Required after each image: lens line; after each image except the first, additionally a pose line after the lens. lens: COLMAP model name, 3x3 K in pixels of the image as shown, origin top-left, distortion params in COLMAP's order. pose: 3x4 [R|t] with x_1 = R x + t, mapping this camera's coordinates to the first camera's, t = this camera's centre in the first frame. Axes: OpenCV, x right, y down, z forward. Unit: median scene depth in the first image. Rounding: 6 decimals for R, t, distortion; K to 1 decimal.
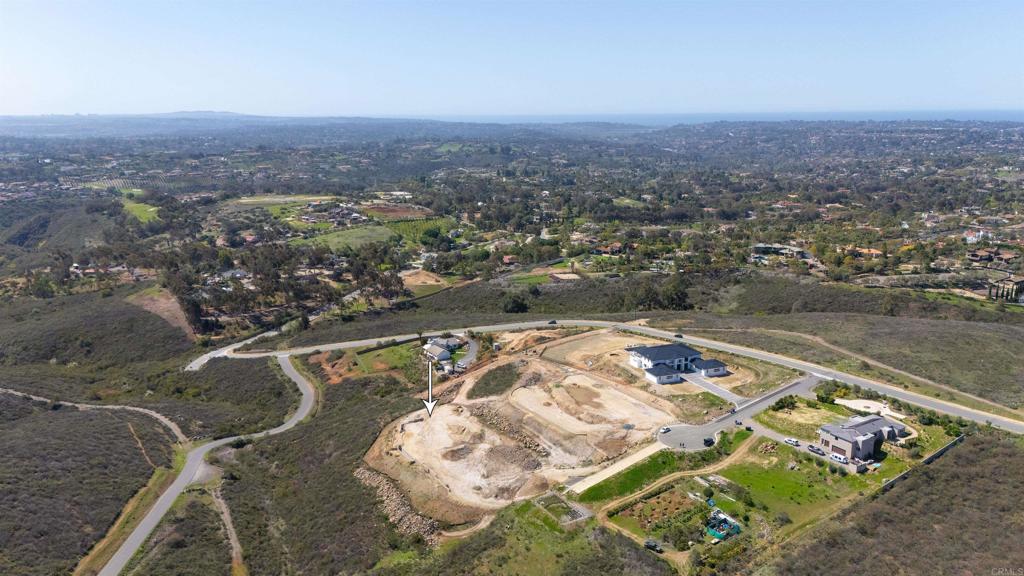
lens RADIAL K [[749.3, 0, 510.3], [0, 749.3, 284.7], [0, 0, 1]] dist [0.093255, -0.093844]
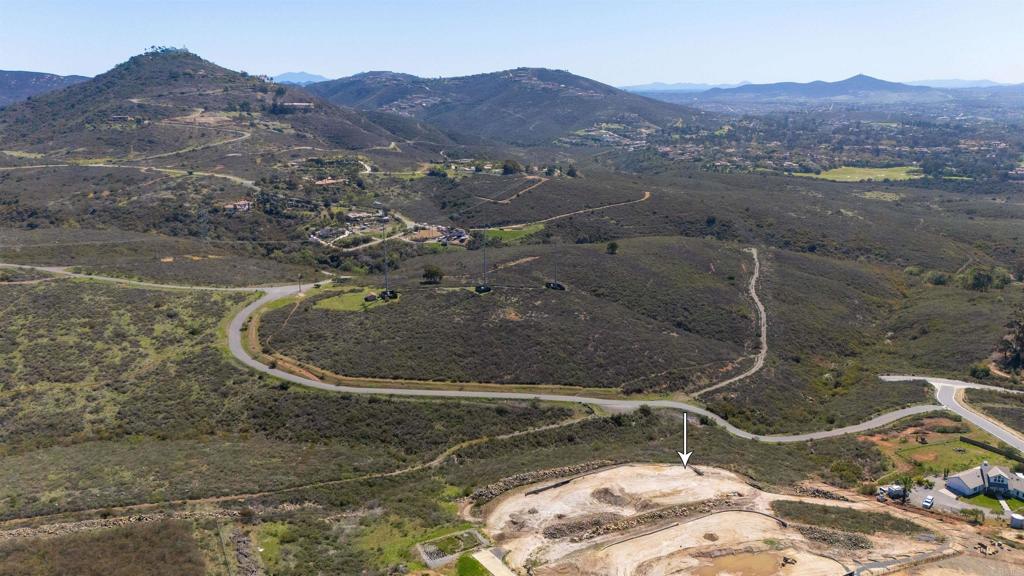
lens RADIAL K [[749.3, 0, 510.3], [0, 749.3, 284.7], [0, 0, 1]] dist [0.093255, -0.093844]
pose [[-0.075146, 0.250912, -0.965089, 0.687293], [-0.218752, 0.940102, 0.261448, -0.197302], [0.972883, 0.230762, -0.015758, 0.820837]]
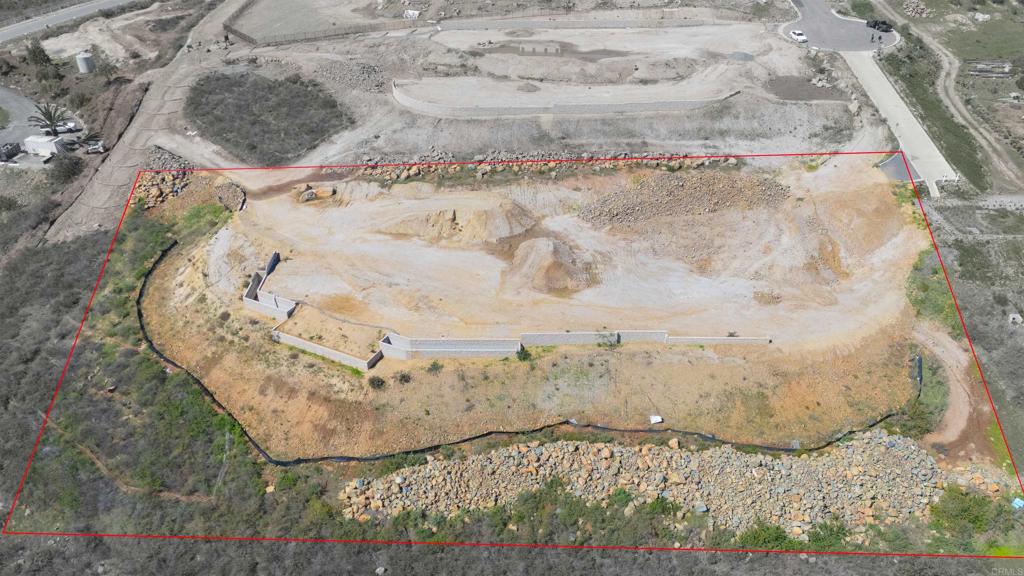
lens RADIAL K [[749.3, 0, 510.3], [0, 749.3, 284.7], [0, 0, 1]] dist [0.093255, -0.093844]
pose [[0.533310, -0.451258, 0.715505, -0.316339], [0.192189, 0.888347, 0.417016, 0.083830], [-0.823798, -0.084887, 0.560491, 0.800753]]
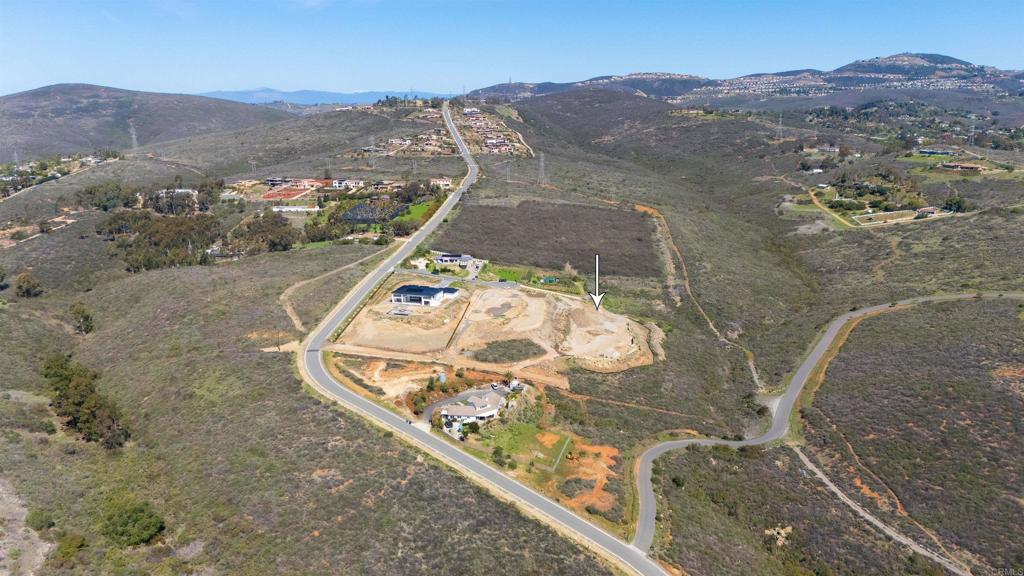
lens RADIAL K [[760.8, 0, 507.9], [0, 760.8, 267.1], [0, 0, 1]] dist [0.087617, -0.099872]
pose [[-0.773804, -0.124439, 0.621081, -0.818287], [0.155105, 0.913439, 0.376261, -0.473314], [-0.614141, 0.387485, -0.687522, 2.034791]]
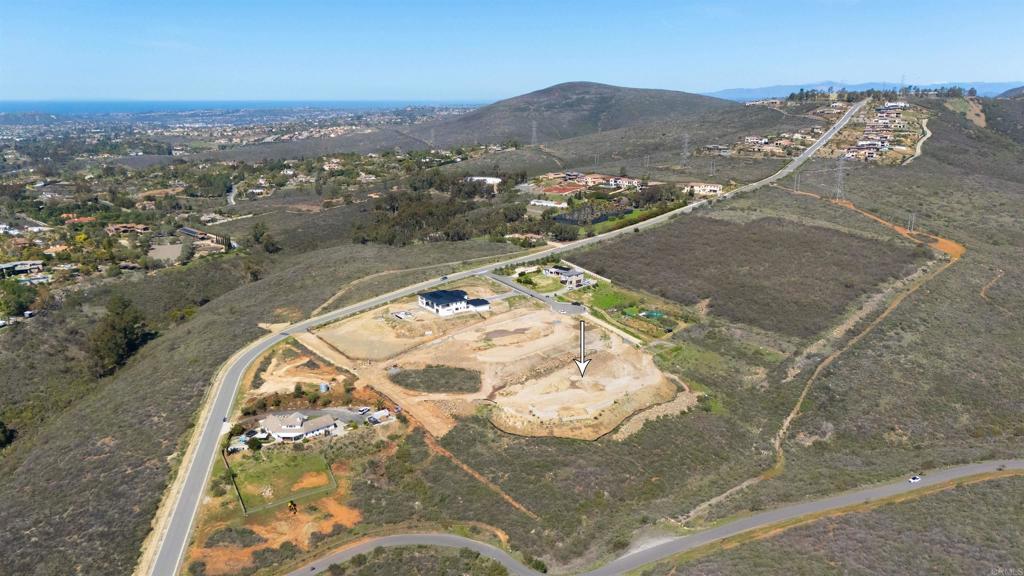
lens RADIAL K [[749.3, 0, 510.3], [0, 749.3, 284.7], [0, 0, 1]] dist [0.093255, -0.093844]
pose [[-0.198860, -0.230341, 0.952574, -1.102657], [0.225884, 0.935044, 0.273257, -0.270563], [-0.953641, 0.269511, -0.133913, 1.198664]]
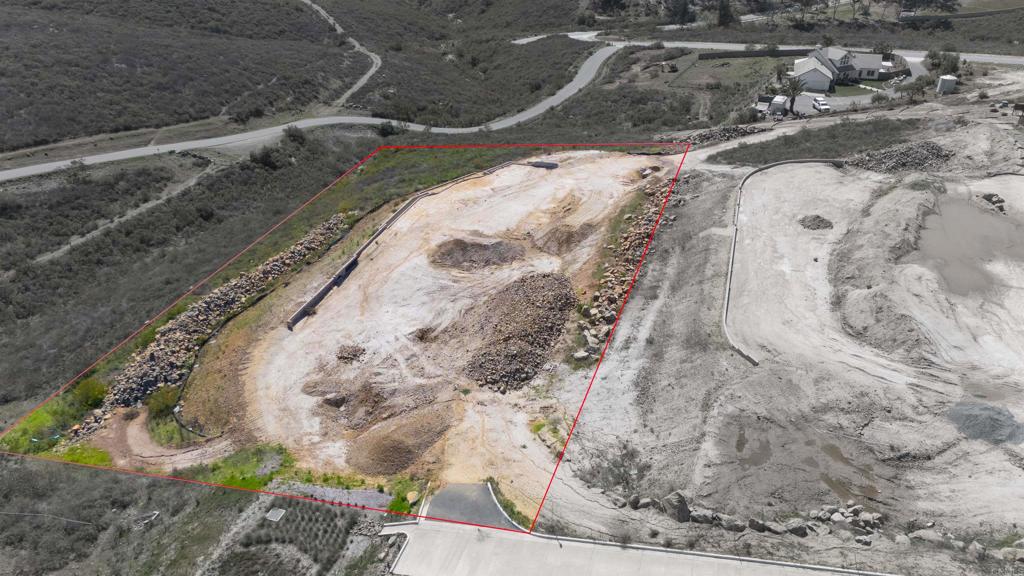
lens RADIAL K [[749.3, 0, 510.3], [0, 749.3, 284.7], [0, 0, 1]] dist [0.093255, -0.093844]
pose [[0.651732, 0.377314, -0.657936, 0.184750], [-0.168412, 0.917812, 0.359524, 0.098939], [0.739515, -0.123509, 0.661712, 0.743379]]
